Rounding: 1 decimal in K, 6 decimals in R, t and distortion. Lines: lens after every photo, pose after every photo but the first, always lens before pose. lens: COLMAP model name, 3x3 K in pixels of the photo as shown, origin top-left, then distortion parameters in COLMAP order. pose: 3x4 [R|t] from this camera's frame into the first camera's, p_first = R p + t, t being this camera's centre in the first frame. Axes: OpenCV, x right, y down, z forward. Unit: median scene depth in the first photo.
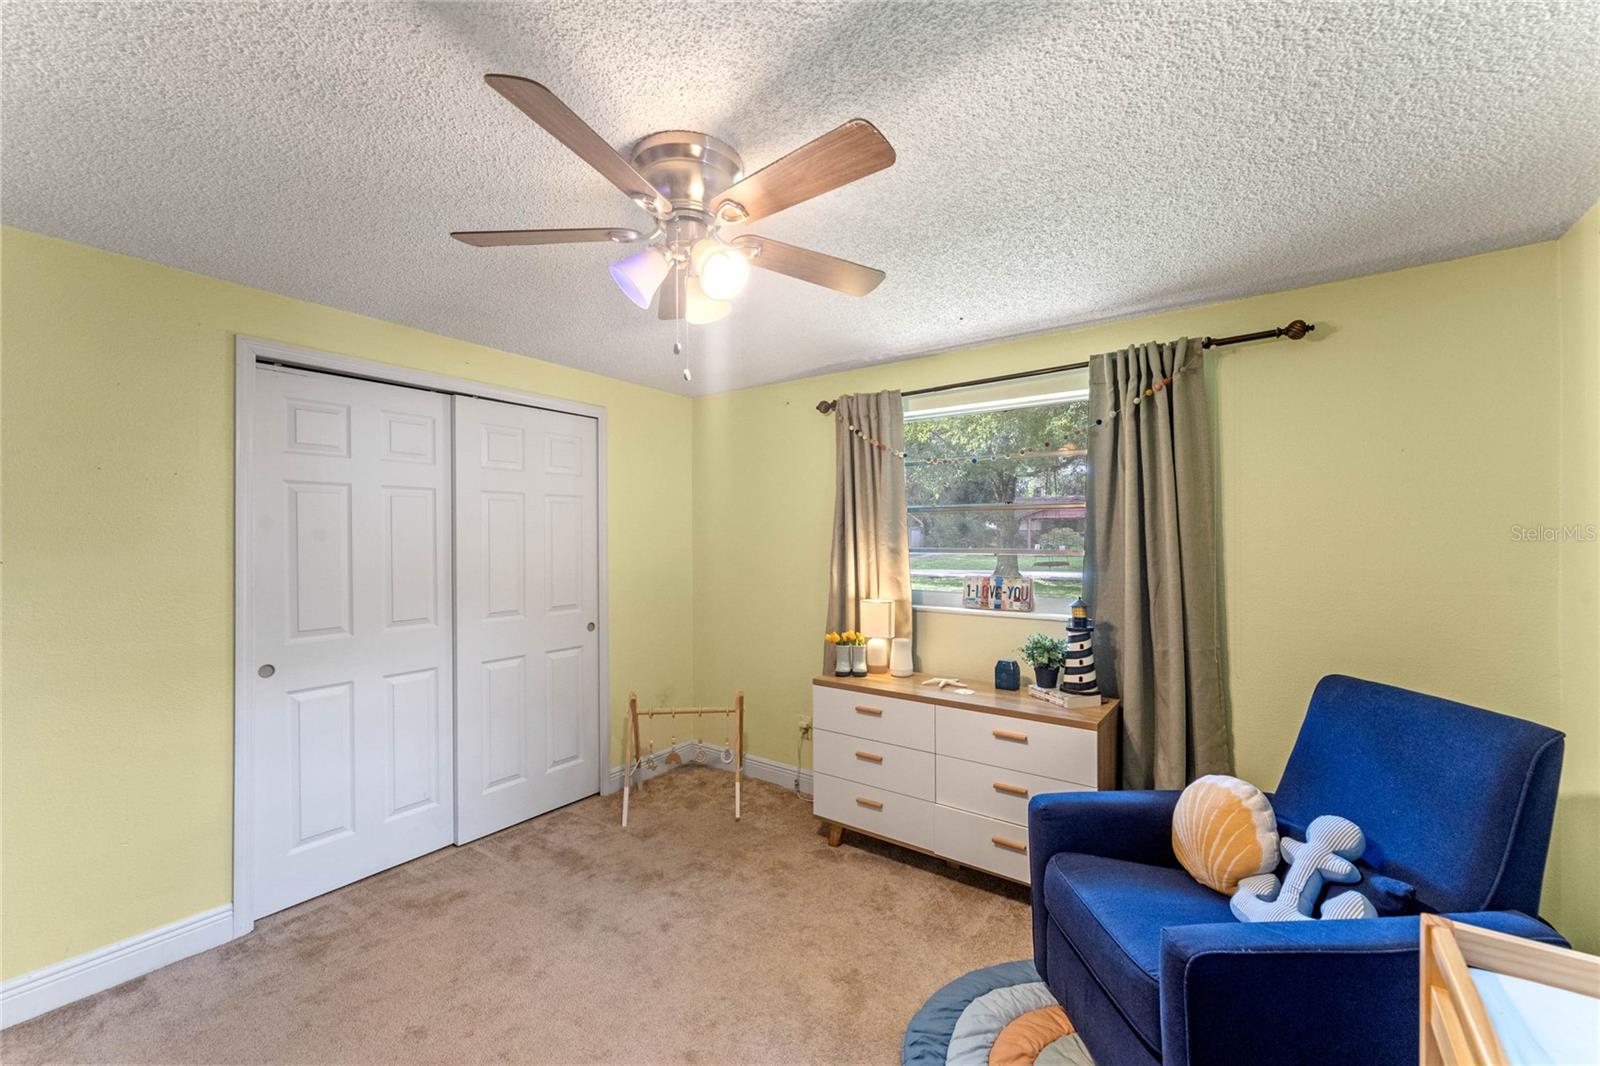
lens RADIAL K [[643.1, 0, 800.1], [0, 643.1, 539.8], [0, 0, 1]] dist [-0.000236, -0.000115]
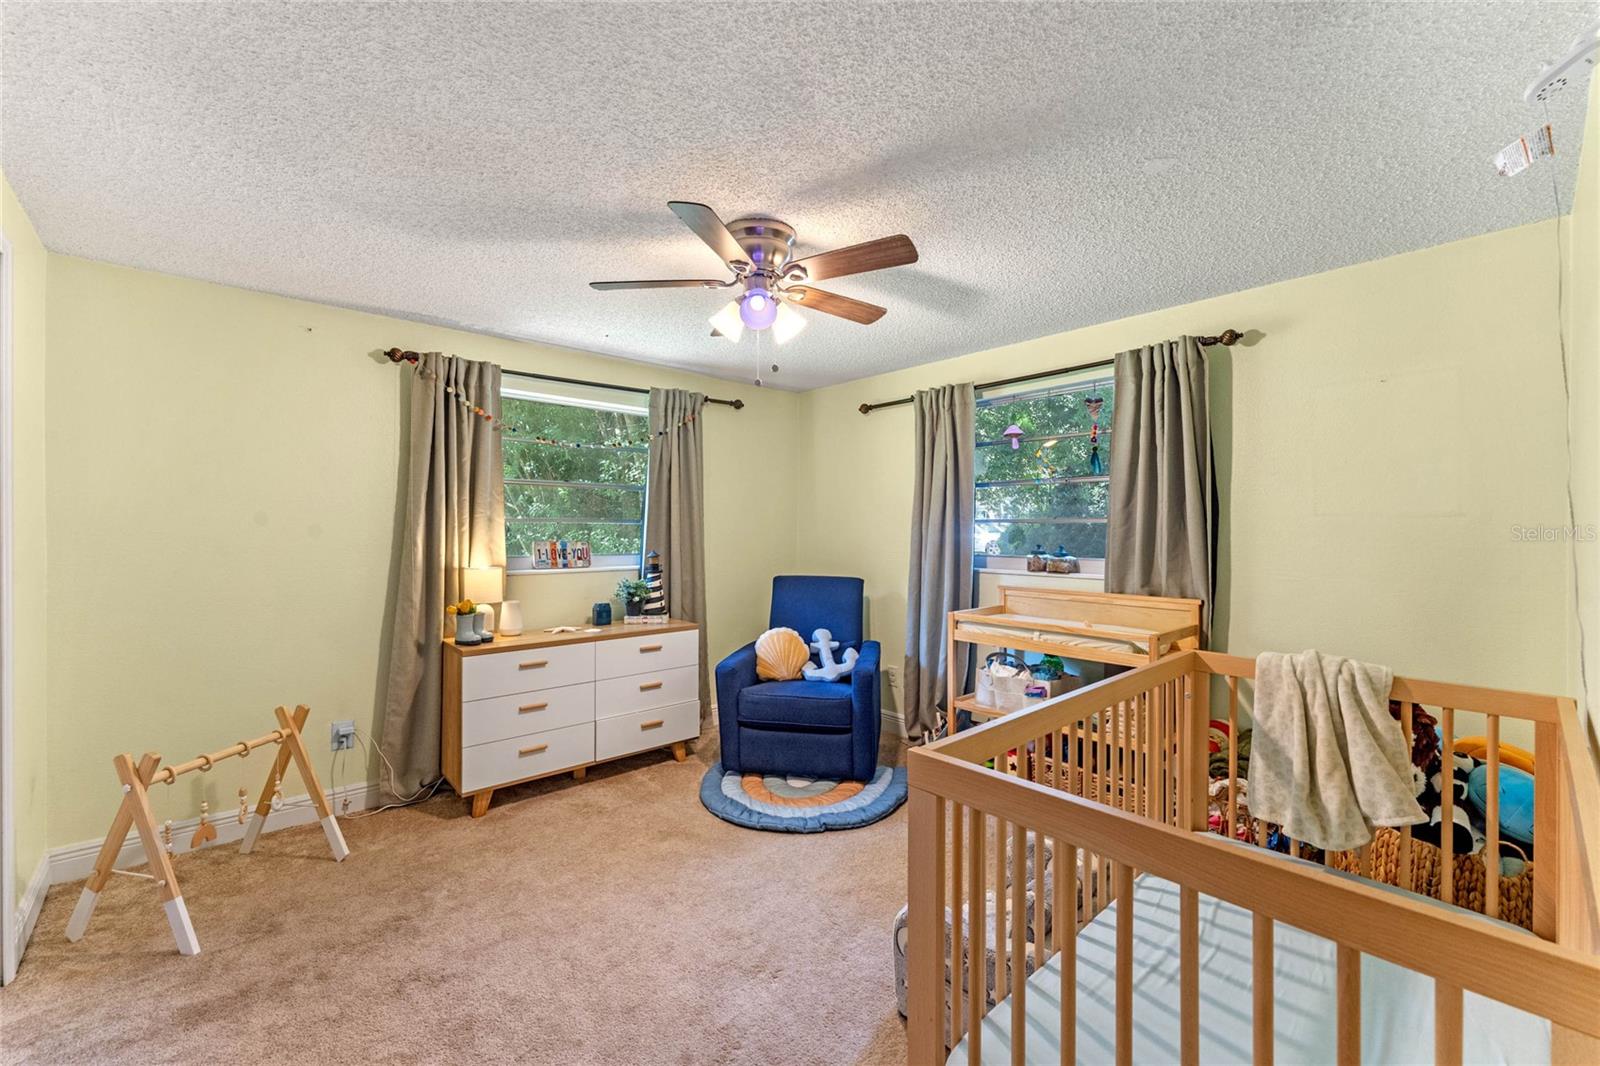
lens RADIAL K [[649.8, 0, 796.3], [0, 649.8, 528.6], [0, 0, 1]] dist [0.002171, 0.000280]
pose [[0.207810, 0.001013, 0.978169, -0.878662], [-0.002799, 0.999996, -0.000441, 0.036275], [-0.978165, -0.002646, 0.207812, 0.340528]]
